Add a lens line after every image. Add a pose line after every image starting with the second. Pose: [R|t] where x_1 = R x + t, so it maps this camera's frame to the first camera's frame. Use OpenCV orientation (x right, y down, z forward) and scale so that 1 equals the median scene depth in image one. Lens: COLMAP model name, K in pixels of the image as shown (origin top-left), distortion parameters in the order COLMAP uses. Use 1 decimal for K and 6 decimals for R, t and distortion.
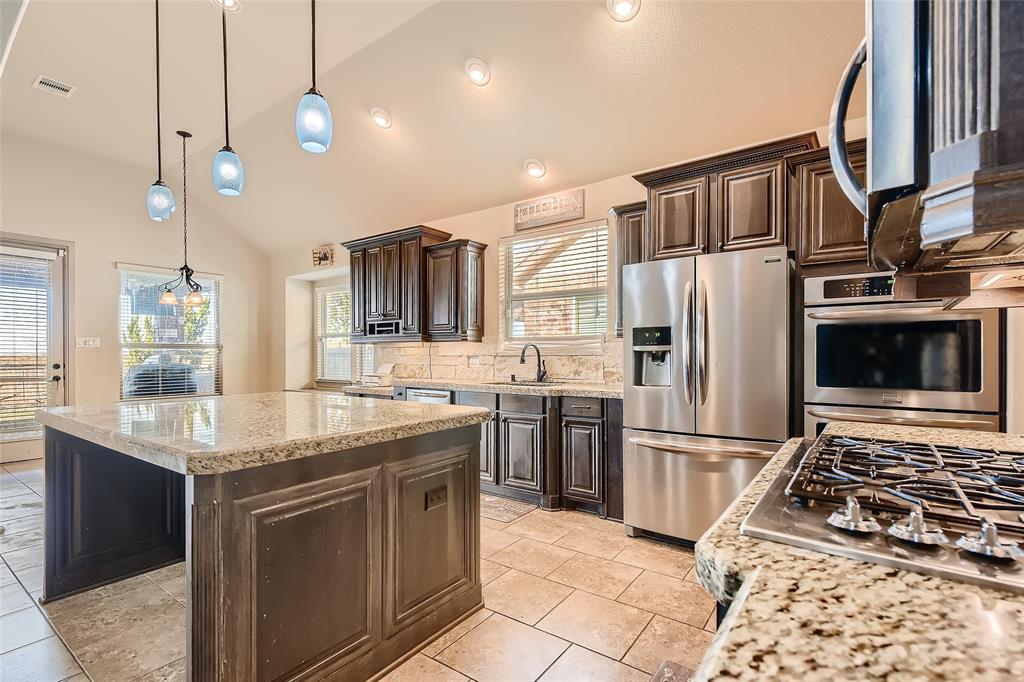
lens RADIAL K [[470.3, 0, 518.5], [0, 470.3, 354.2], [0, 0, 1]] dist [0.010204, -0.001885]
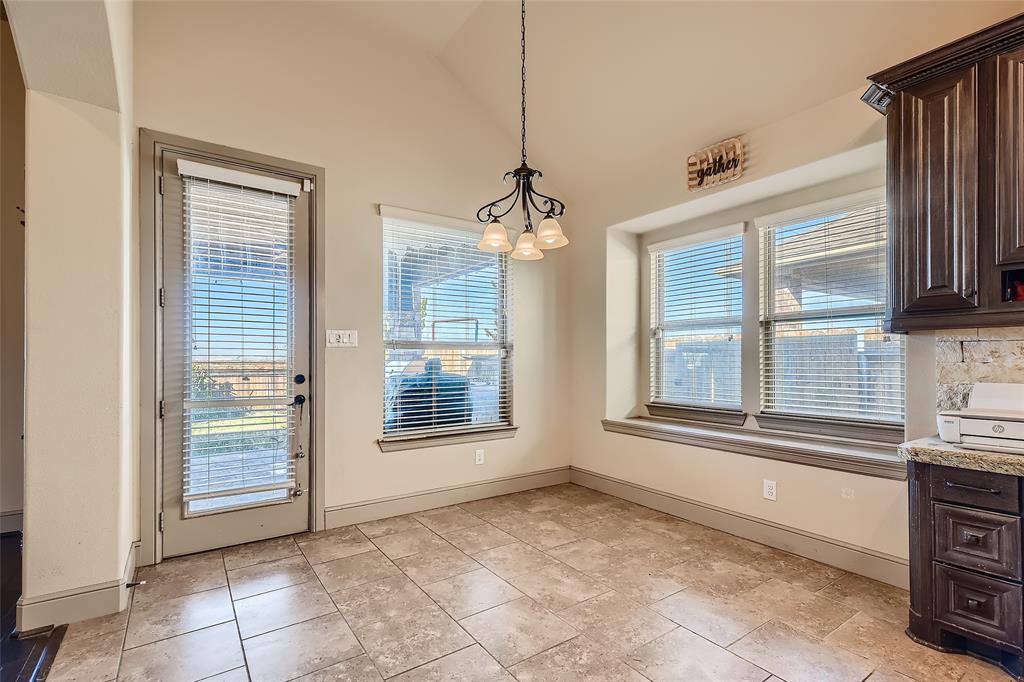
lens RADIAL K [[470.3, 0, 515.1], [0, 470.3, 358.7], [0, 0, 1]] dist [0.010204, -0.001885]
pose [[0.946930, -0.001142, -0.321438, -0.564750], [-0.000313, 0.999990, -0.004475, 0.003336], [0.321440, 0.004338, 0.946920, 0.562859]]
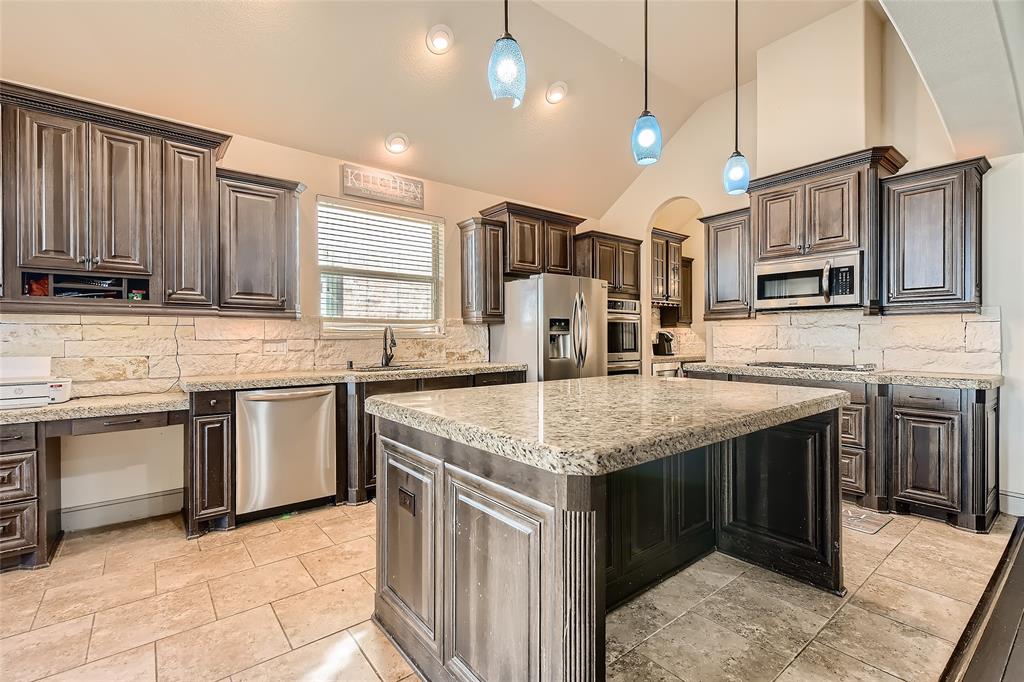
lens RADIAL K [[470.3, 0, 518.9], [0, 470.3, 339.9], [0, 0, 1]] dist [0.010204, -0.001885]
pose [[0.254877, 0.000254, 0.966974, -0.665851], [0.004704, 0.999988, -0.001502, 0.006819], [-0.966962, 0.004932, 0.254872, 0.415849]]
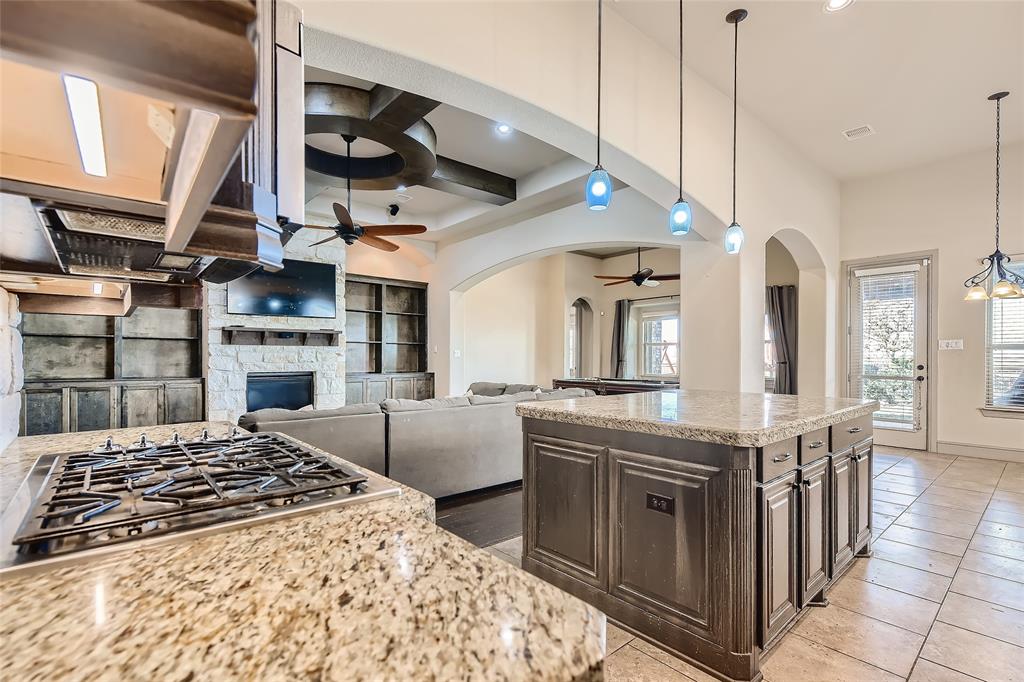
lens RADIAL K [[470.3, 0, 508.2], [0, 470.3, 355.3], [0, 0, 1]] dist [0.010204, -0.001885]
pose [[-0.236223, 0.000979, -0.971698, 0.324622], [-0.002493, 0.999996, 0.001613, -0.001555], [0.971696, 0.002804, -0.236220, 0.353170]]
